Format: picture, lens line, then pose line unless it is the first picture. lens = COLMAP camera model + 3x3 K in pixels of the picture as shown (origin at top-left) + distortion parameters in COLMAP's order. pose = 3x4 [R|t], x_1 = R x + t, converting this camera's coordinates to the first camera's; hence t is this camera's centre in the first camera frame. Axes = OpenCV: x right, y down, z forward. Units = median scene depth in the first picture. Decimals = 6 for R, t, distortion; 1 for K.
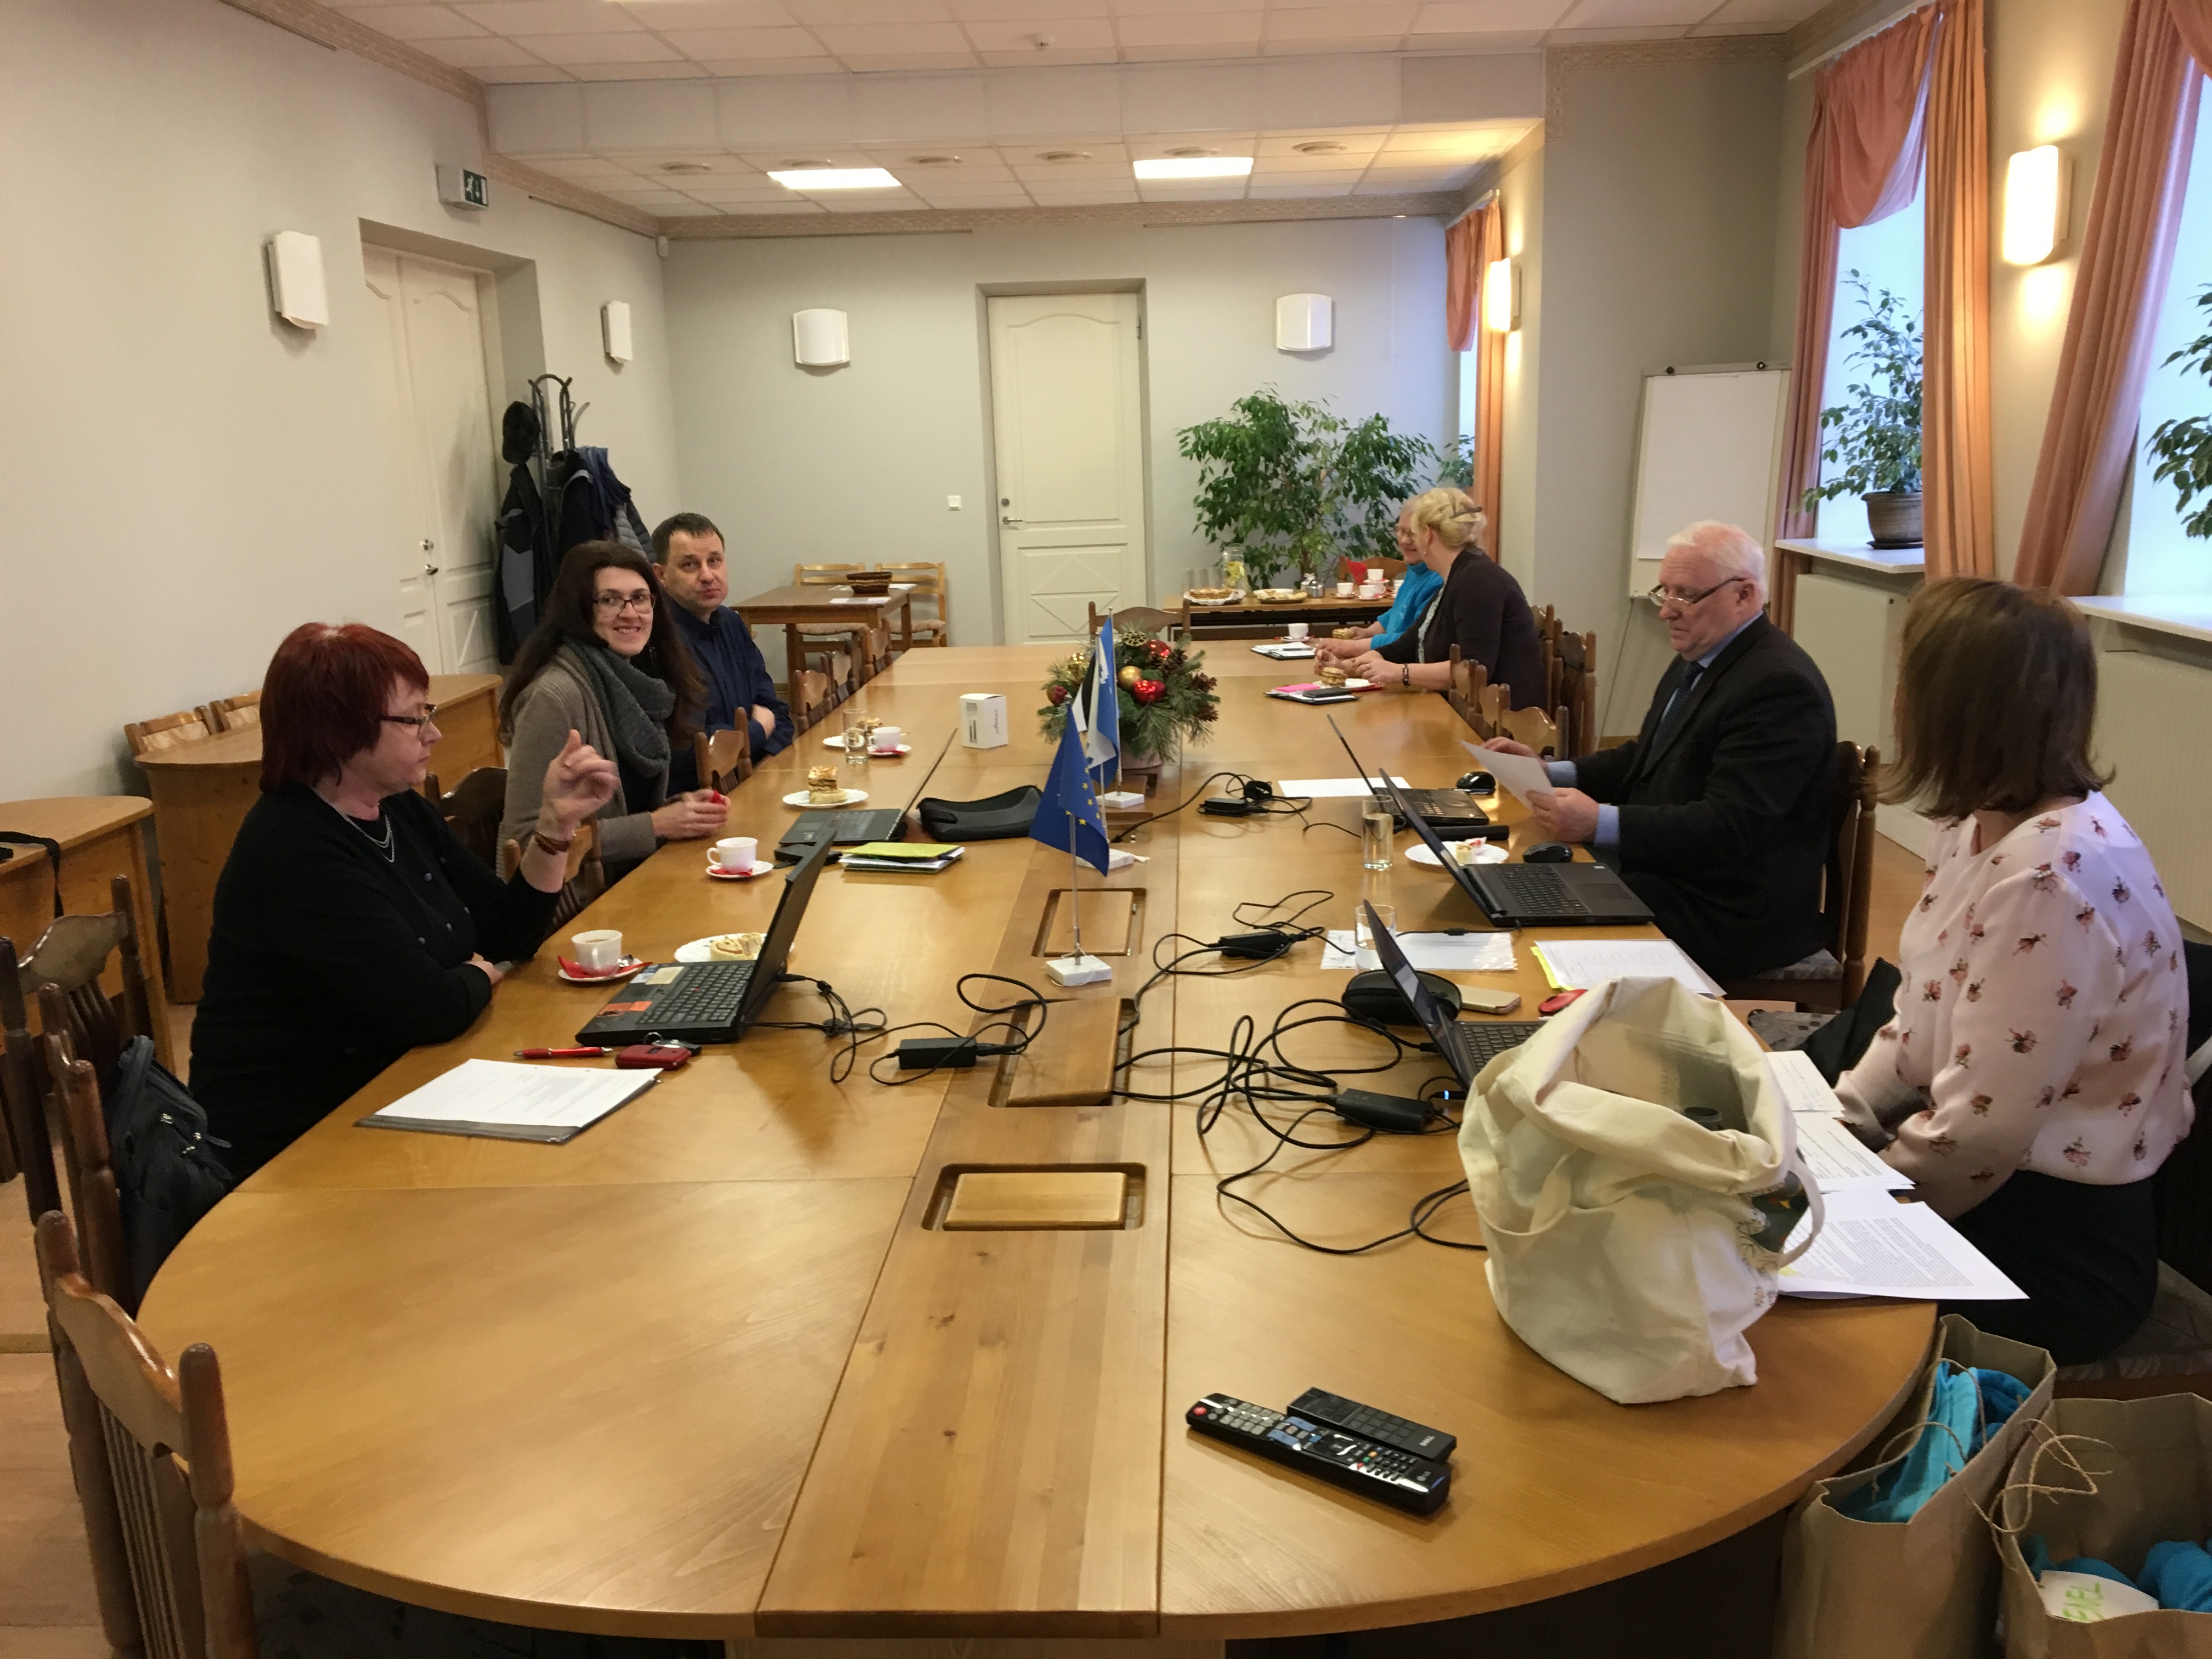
lens RADIAL K [[1880.1, 0, 1110.6], [0, 1880.1, 844.8], [0, 0, 1]] dist [0.080365, -0.119388]
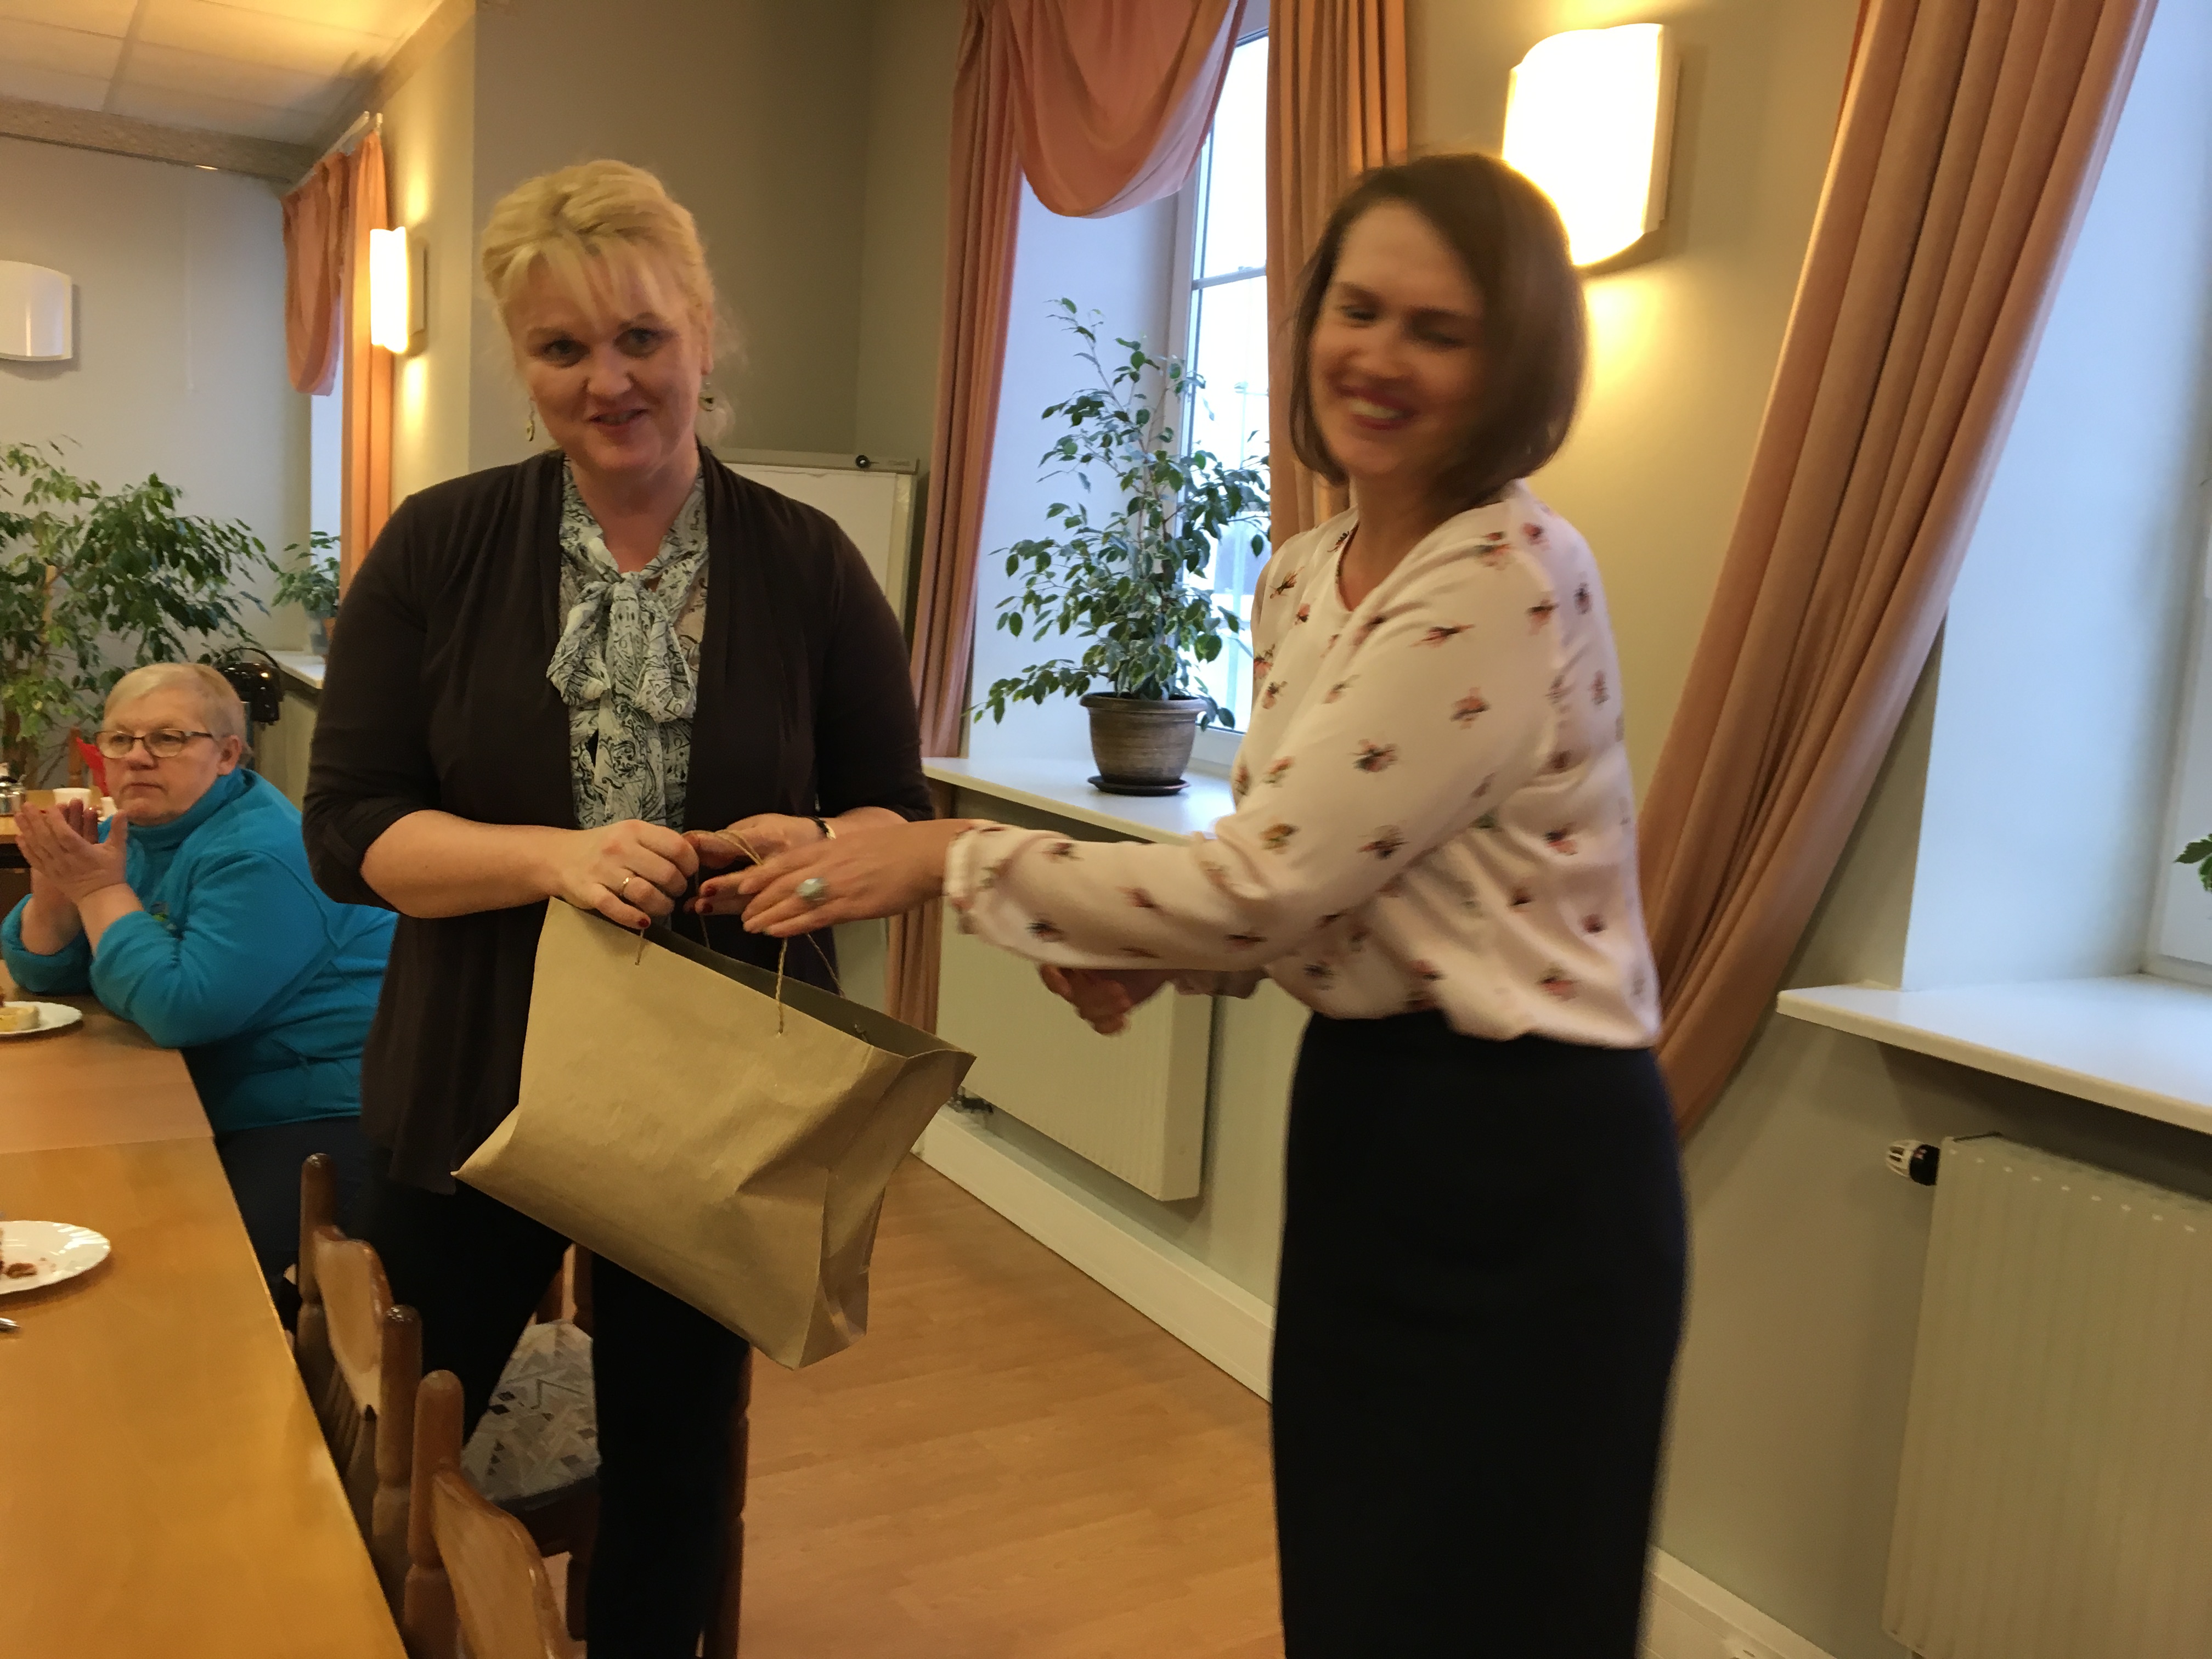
lens RADIAL K [[1870.6, 0, 1112.8], [0, 1870.6, 845.1], [0, 0, 1]] dist [0.088252, -0.127804]
pose [[0.833415, 0.011152, 0.552535, 0.067319], [0.029564, 0.997465, -0.064726, -0.073404], [-0.551856, 0.070279, 0.830973, 0.379013]]
